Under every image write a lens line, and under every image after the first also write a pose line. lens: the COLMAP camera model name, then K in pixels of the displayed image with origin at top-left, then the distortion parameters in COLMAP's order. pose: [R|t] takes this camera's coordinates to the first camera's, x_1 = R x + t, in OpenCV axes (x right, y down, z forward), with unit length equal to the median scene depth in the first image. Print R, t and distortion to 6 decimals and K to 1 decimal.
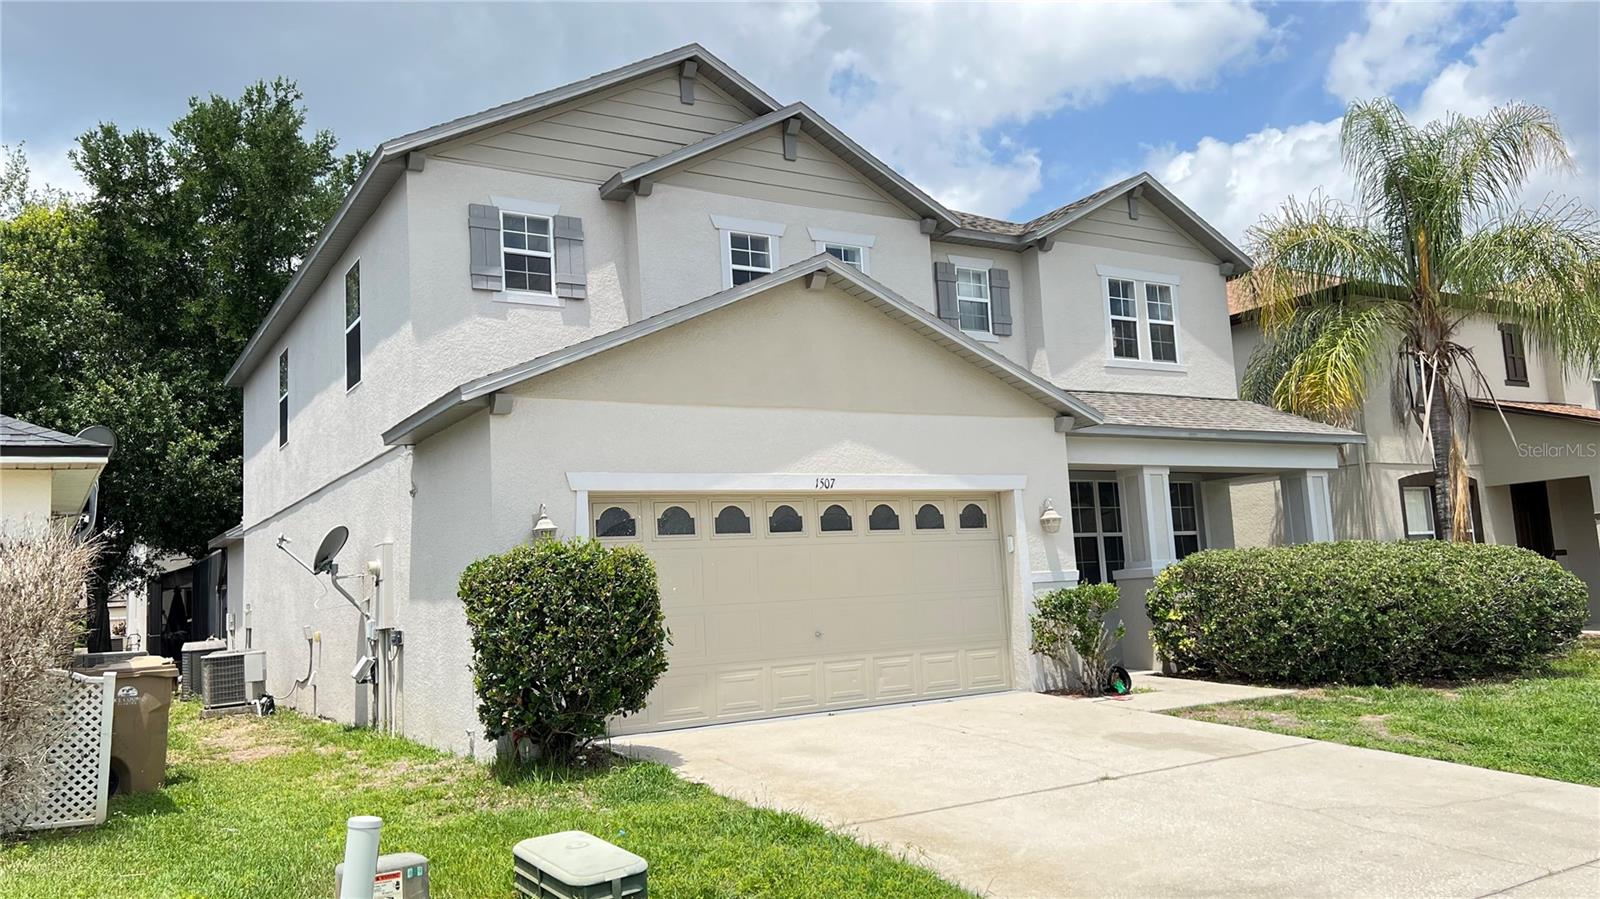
lens RADIAL K [[1204.8, 0, 800.0], [0, 1204.8, 449.5], [0, 0, 1]] dist [0.093456, 0.000575]
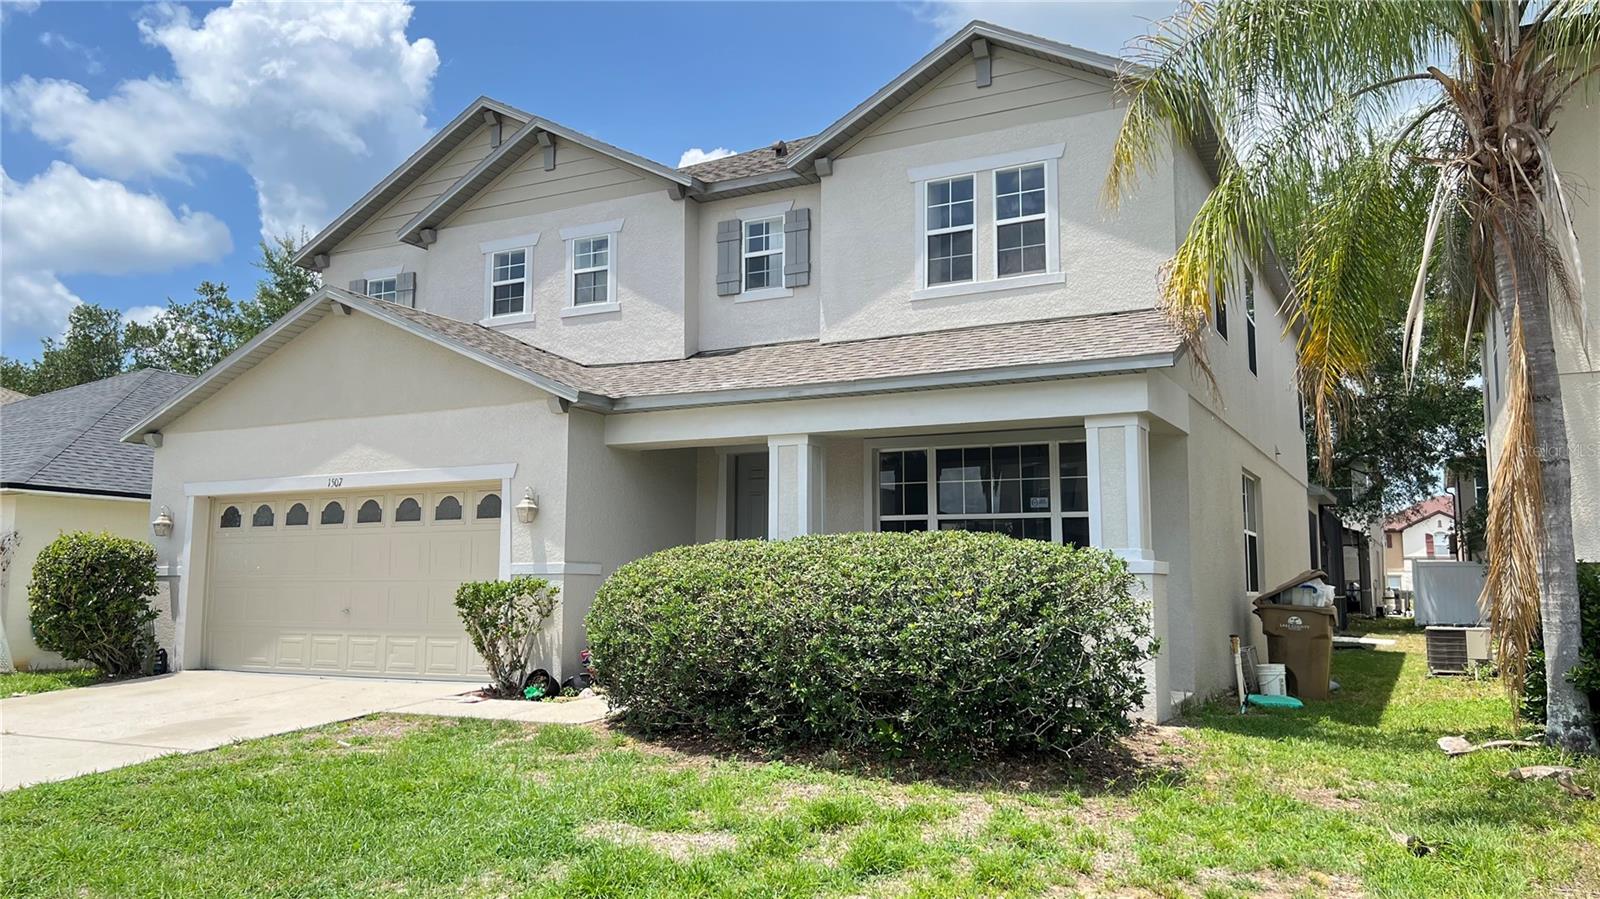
lens RADIAL K [[1204.8, 0, 800.0], [0, 1204.8, 449.5], [0, 0, 1]] dist [0.093456, 0.000575]
pose [[0.514380, -0.037442, -0.856745, 0.905426], [0.078433, 0.996913, 0.003523, 0.019187], [0.853968, -0.069009, 0.515728, 0.550708]]
